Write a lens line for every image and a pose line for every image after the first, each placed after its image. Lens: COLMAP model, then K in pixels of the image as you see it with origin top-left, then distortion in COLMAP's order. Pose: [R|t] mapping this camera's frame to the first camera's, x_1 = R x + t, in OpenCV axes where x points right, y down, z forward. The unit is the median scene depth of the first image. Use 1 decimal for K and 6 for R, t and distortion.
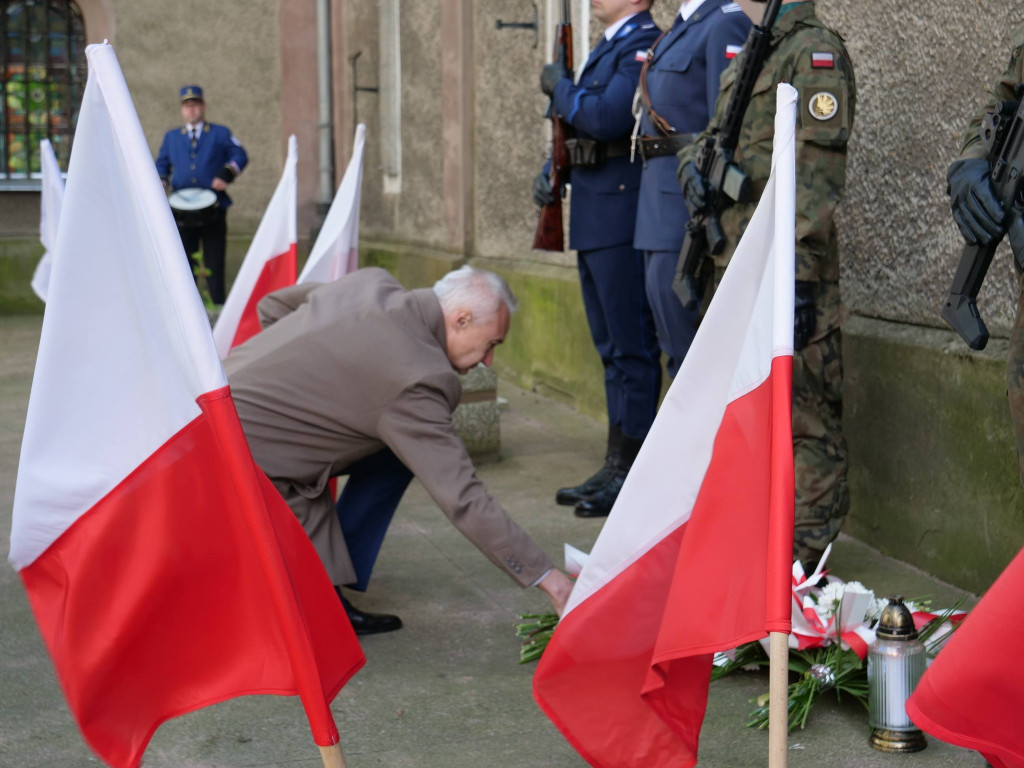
lens RADIAL K [[1716.7, 0, 520.5], [0, 1716.7, 363.7], [0, 0, 1]] dist [0.047673, 0.000000]
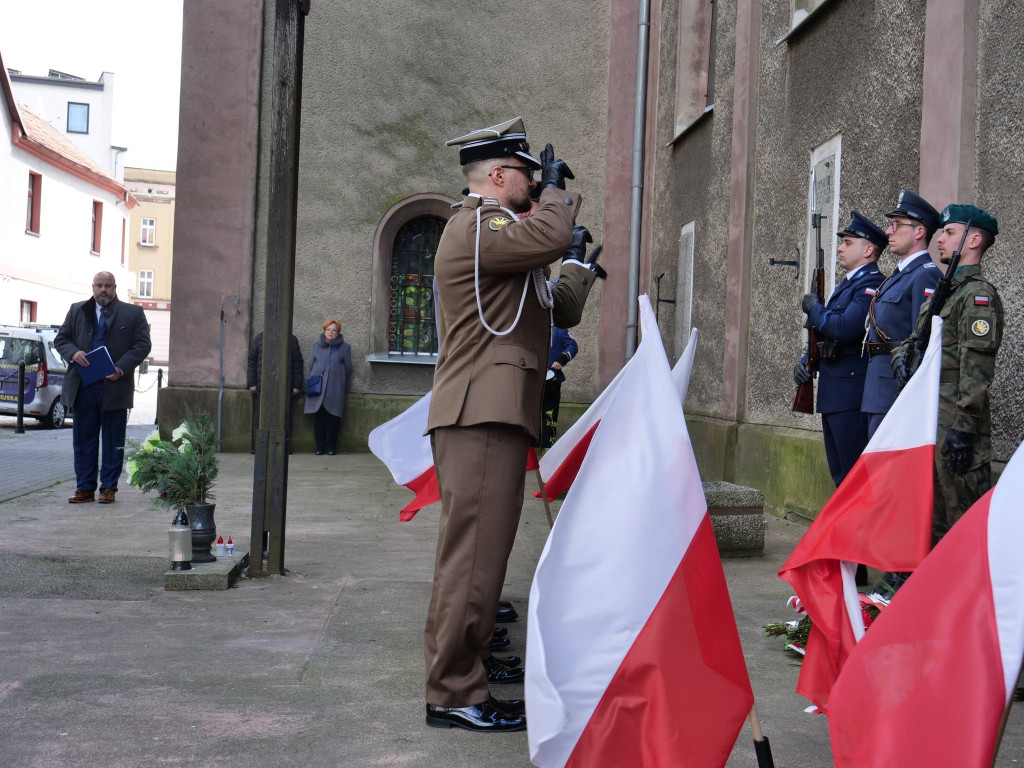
lens RADIAL K [[1424.3, 0, 506.6], [0, 1424.3, 368.1], [0, 0, 1]] dist [0.015122, 0.000000]
pose [[0.982515, 0.045468, -0.180548, -0.018080], [-0.064696, 0.992671, -0.102075, 0.044437], [0.174583, 0.111971, 0.978255, -0.318275]]
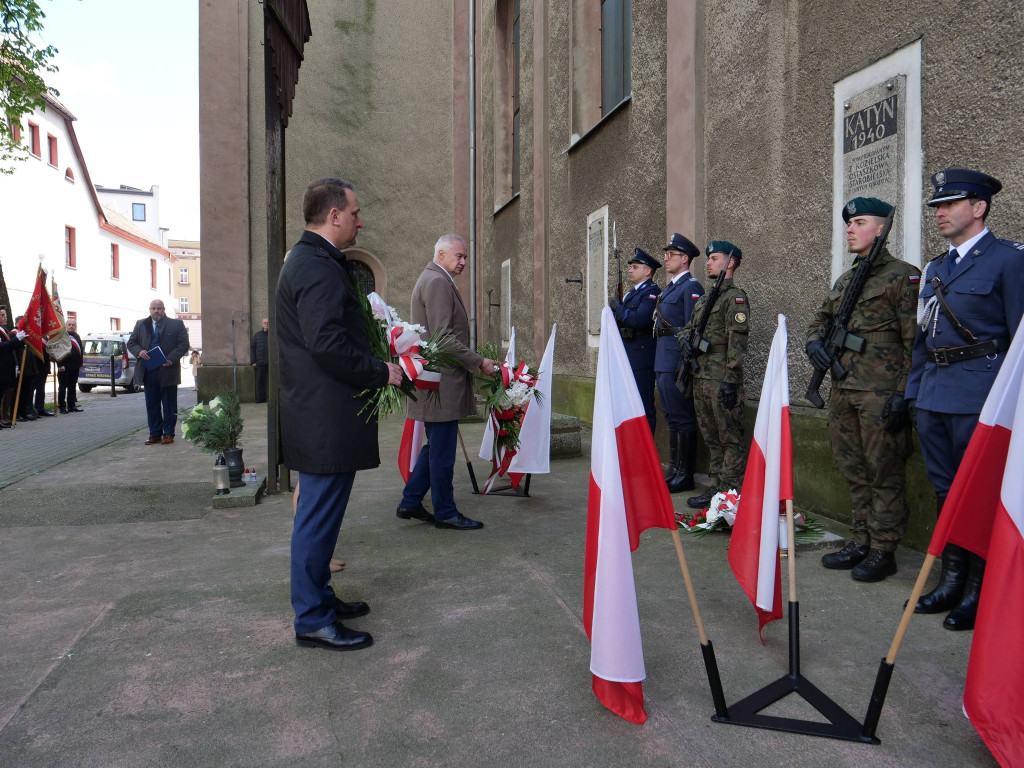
lens RADIAL K [[750.6, 0, 507.9], [0, 750.6, 377.9], [0, 0, 1]] dist [-0.046180, 0.018690]
pose [[0.999737, 0.005373, -0.022278, -0.116648], [-0.006656, 0.998301, -0.057886, 0.009102], [0.021929, 0.058019, 0.998075, -0.115584]]
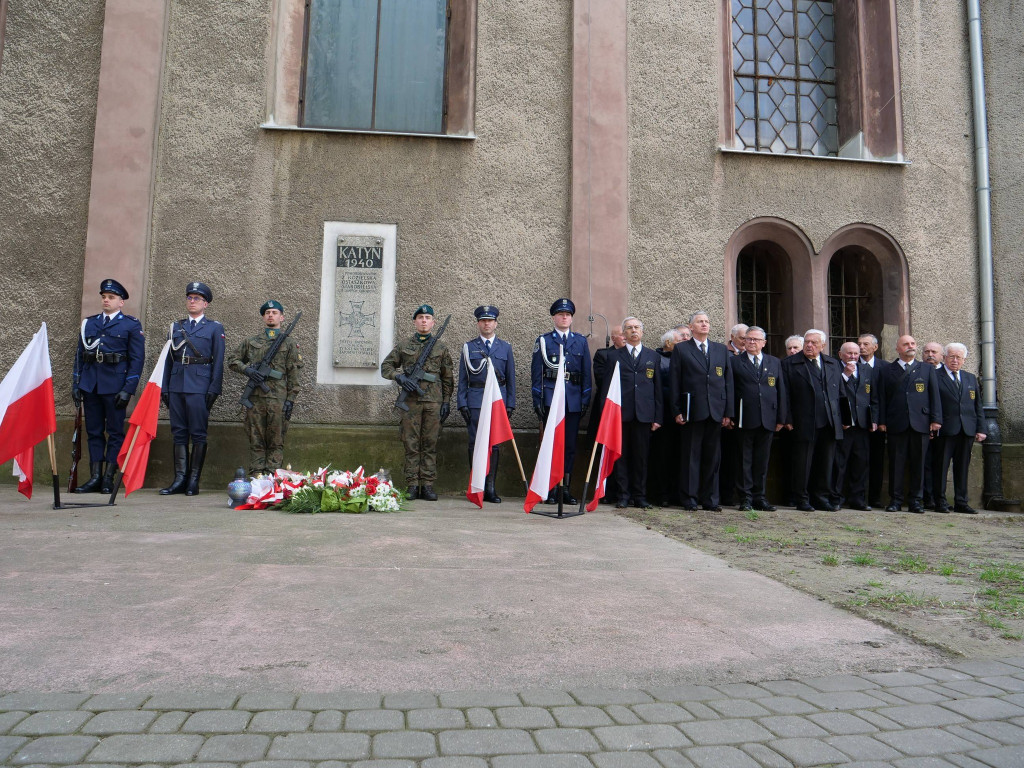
lens RADIAL K [[750.6, 0, 507.9], [0, 750.6, 381.5], [0, 0, 1]] dist [-0.046180, 0.018690]
pose [[0.134238, 0.106132, 0.985249, -1.053832], [0.082186, 0.989630, -0.117801, 0.105833], [-0.987535, 0.096787, 0.124124, 0.244386]]
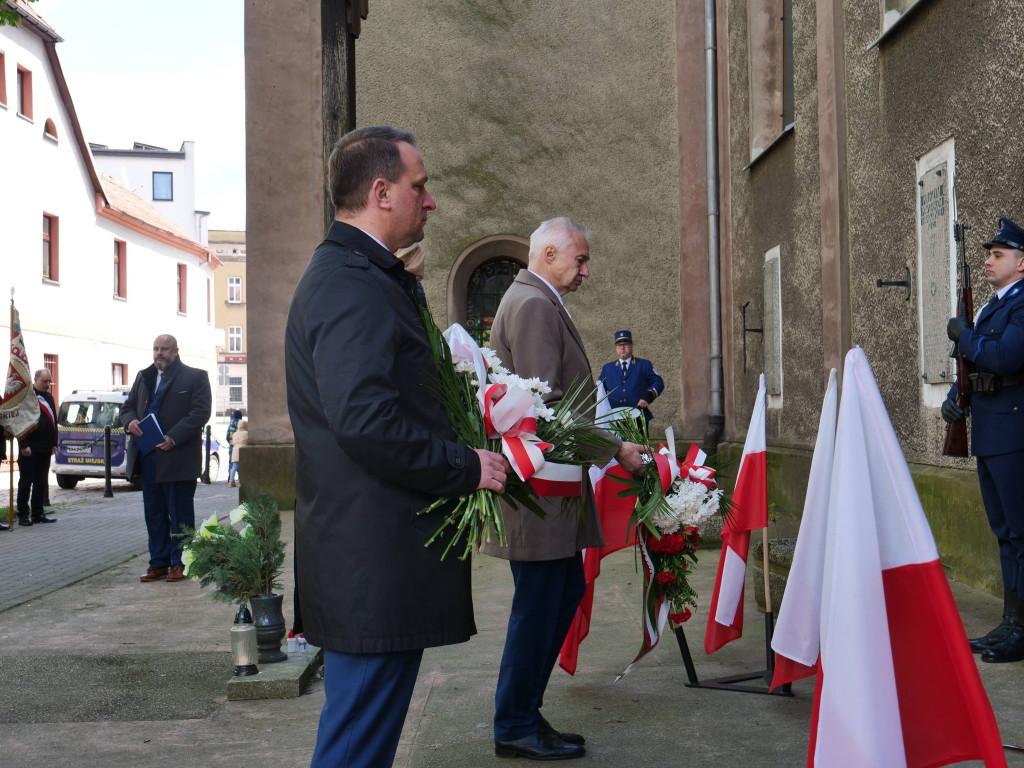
lens RADIAL K [[1351.6, 0, 508.5], [0, 1351.6, 370.5], [0, 0, 1]] dist [0.011545, 0.000000]
pose [[0.972528, -0.013495, -0.232395, -0.078723], [-0.015387, 0.992408, -0.122023, 0.001179], [0.232277, 0.122247, 0.964937, -0.100506]]
